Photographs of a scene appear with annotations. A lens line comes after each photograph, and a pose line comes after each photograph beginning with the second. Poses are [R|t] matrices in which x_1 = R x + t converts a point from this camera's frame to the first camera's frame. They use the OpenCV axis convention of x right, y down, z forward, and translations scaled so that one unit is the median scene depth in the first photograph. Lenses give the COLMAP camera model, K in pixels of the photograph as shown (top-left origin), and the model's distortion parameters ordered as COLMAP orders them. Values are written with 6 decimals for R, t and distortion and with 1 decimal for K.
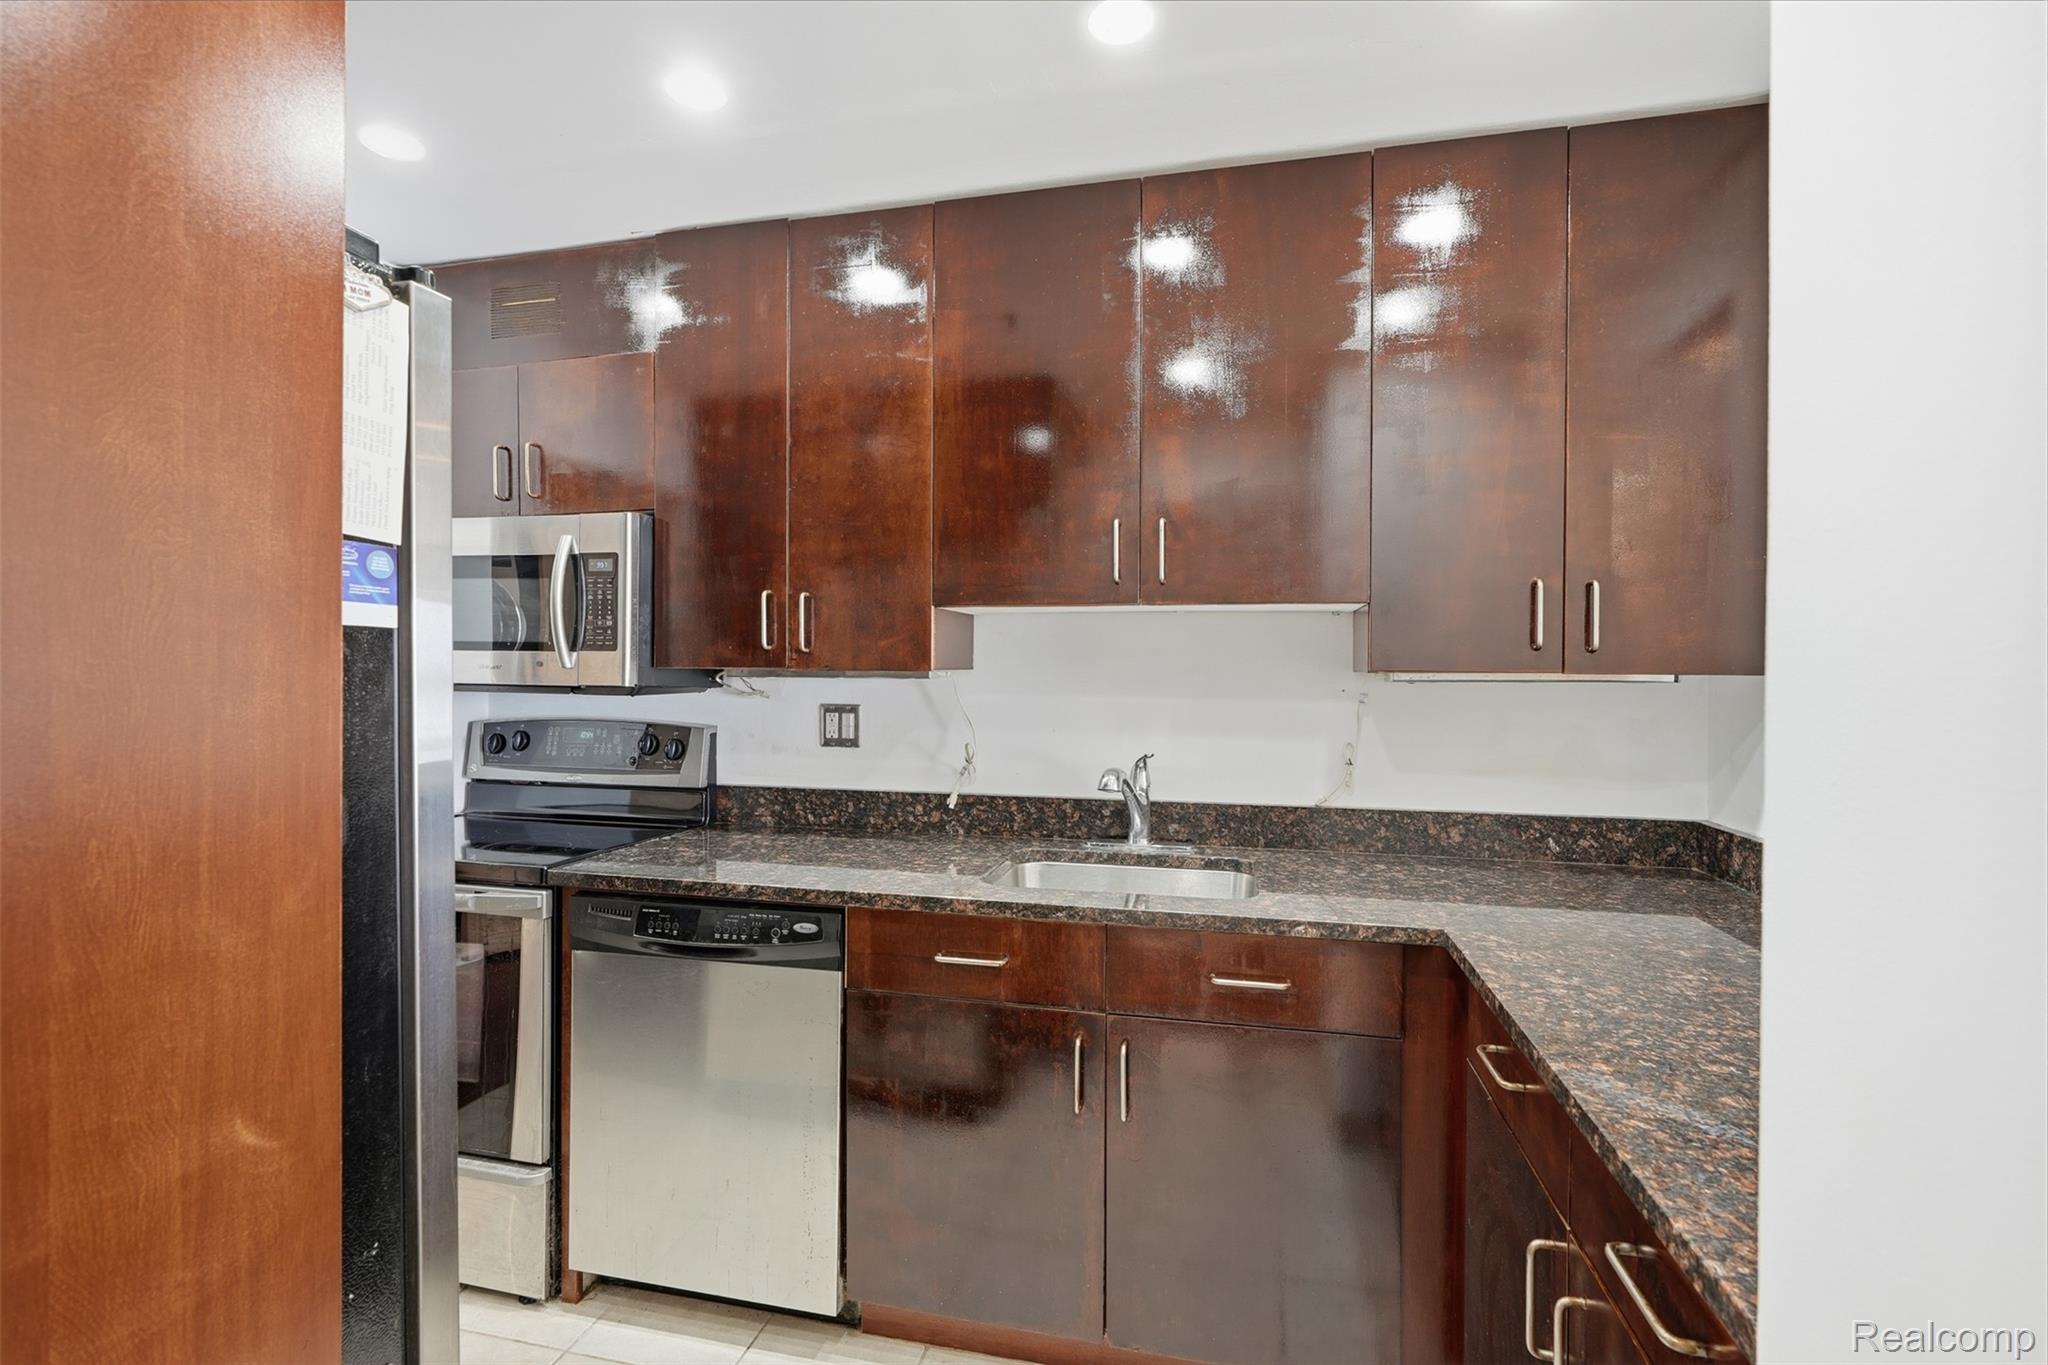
lens RADIAL K [[914.6, 0, 1028.0], [0, 914.6, 677.3], [0, 0, 1]] dist [-0.014797, 0.007120]
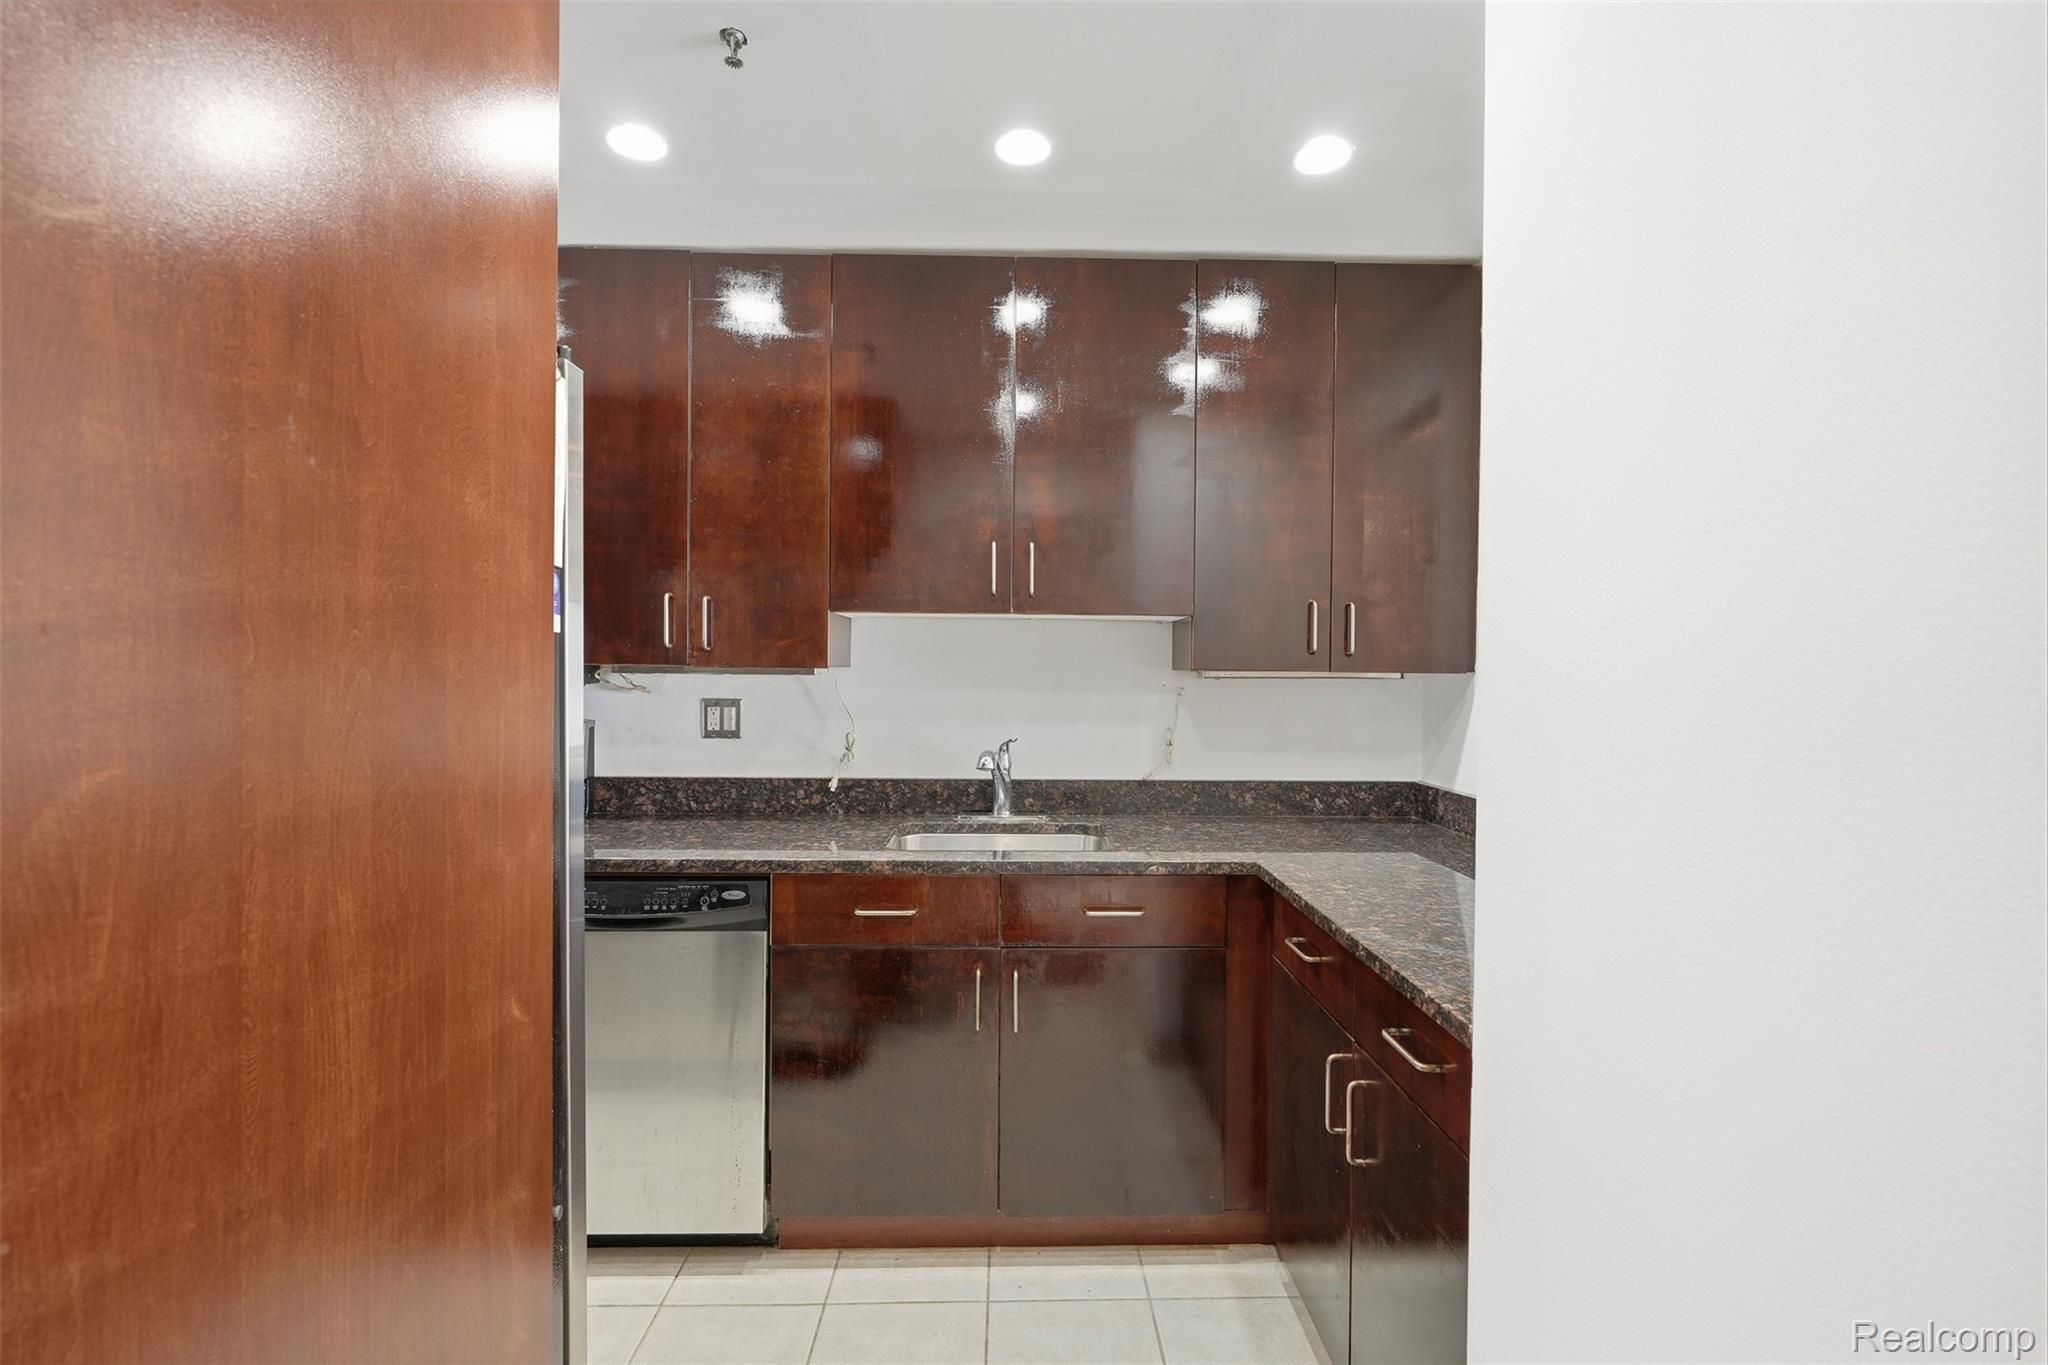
lens RADIAL K [[914.6, 0, 1028.0], [0, 914.6, 677.3], [0, 0, 1]] dist [-0.014797, 0.007120]
pose [[0.968618, 0.001412, 0.248550, -0.149219], [-0.001871, 0.999997, 0.001609, 0.002190], [-0.248547, -0.002023, 0.968618, -0.160605]]
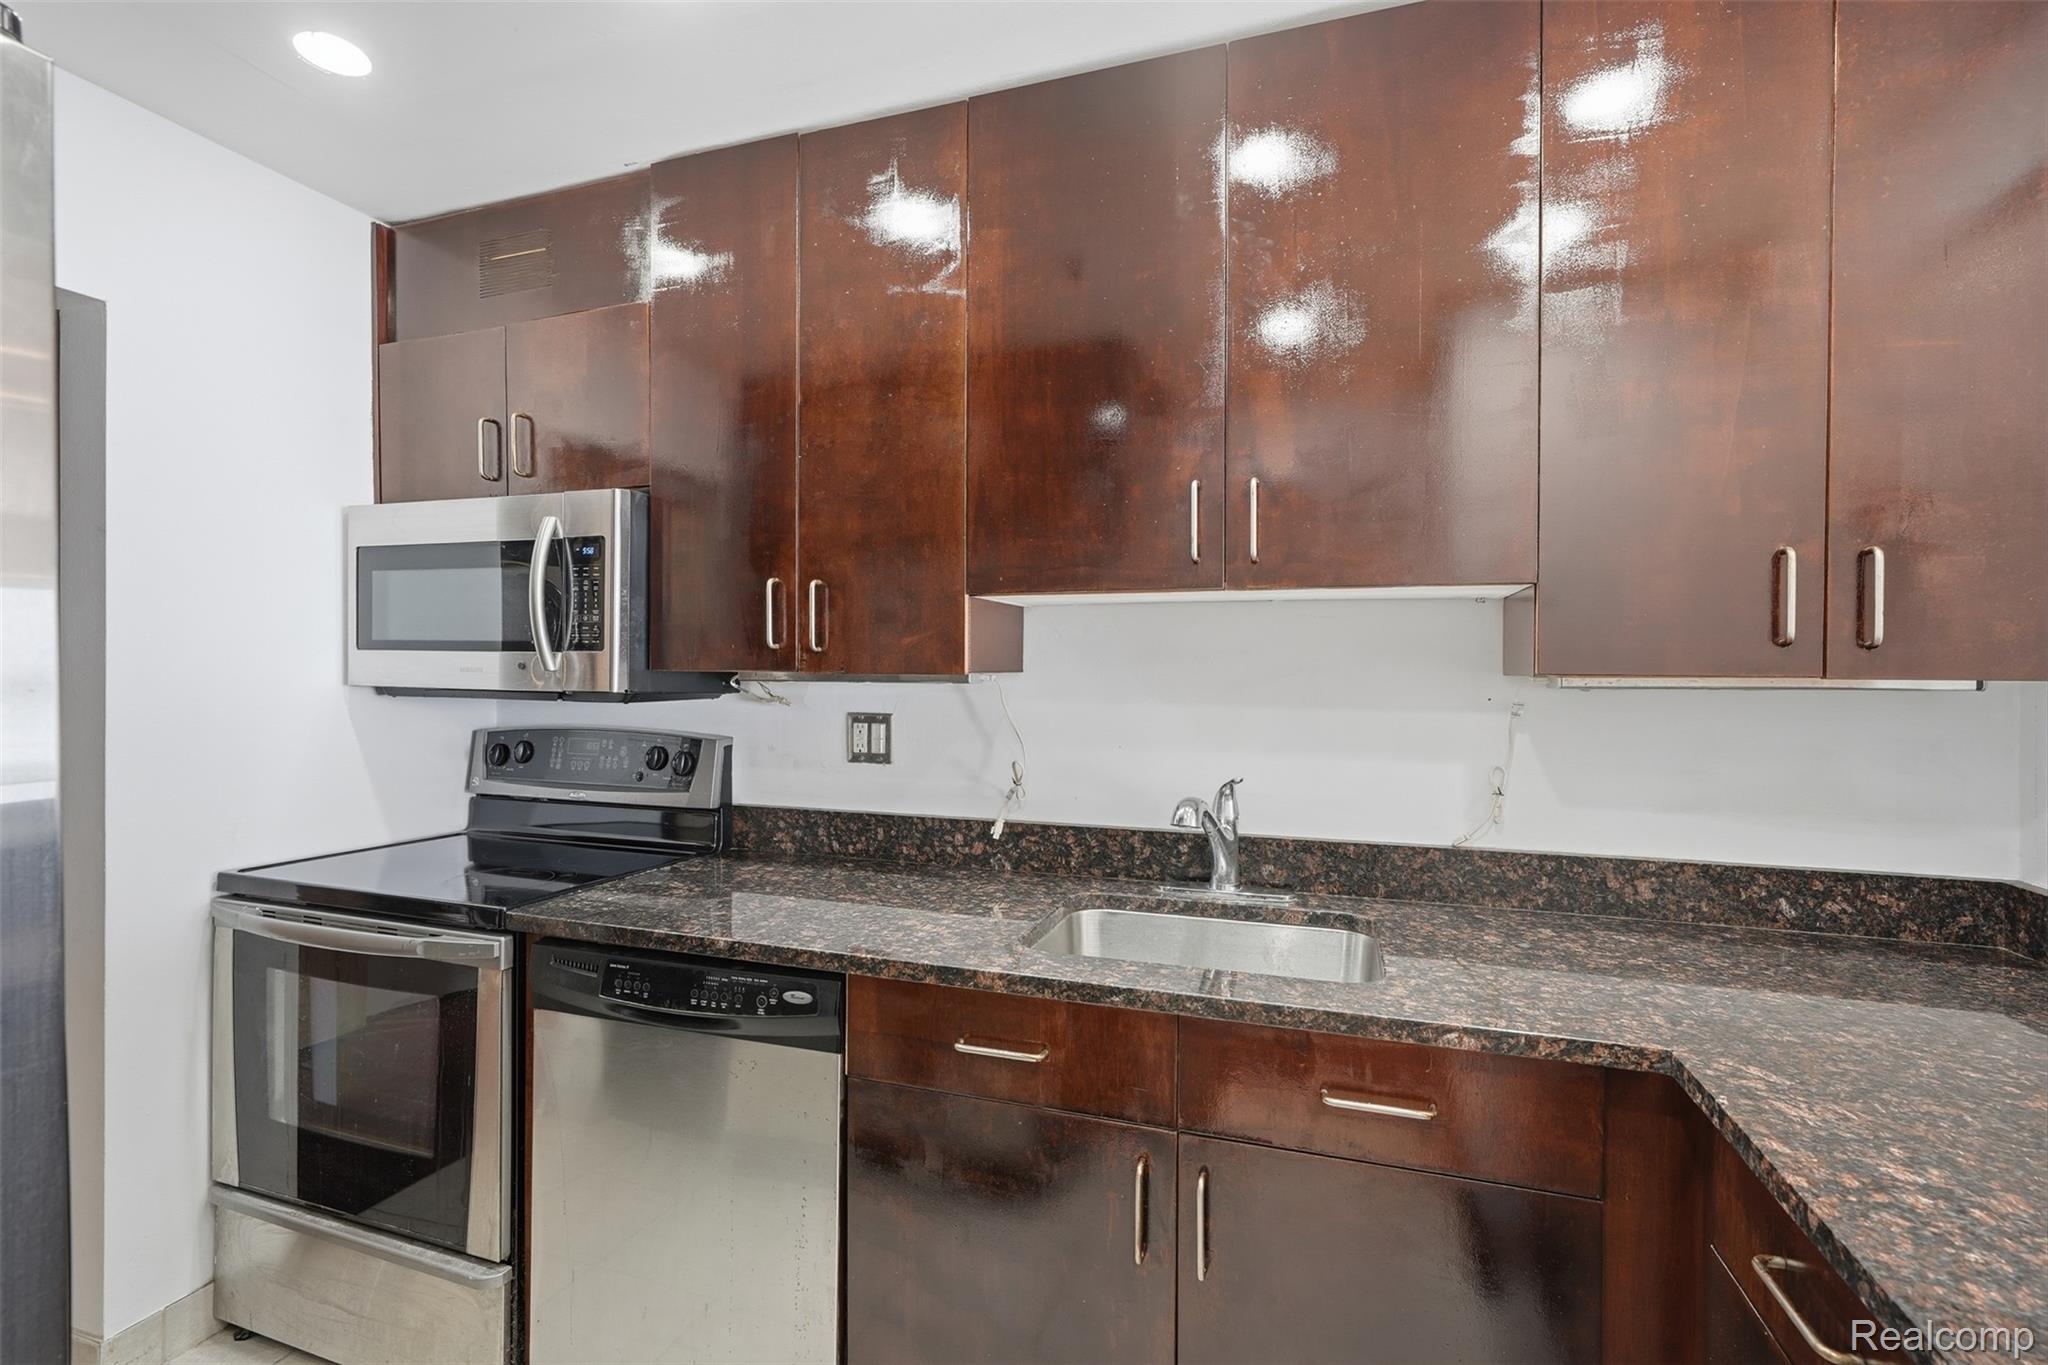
lens RADIAL K [[914.6, 0, 1028.0], [0, 914.6, 677.3], [0, 0, 1]] dist [-0.014797, 0.007120]
pose [[0.995505, 0.000599, -0.094703, 0.027516], [-0.000854, 0.999996, -0.002647, -0.002219], [0.094701, 0.002716, 0.995502, 0.197061]]
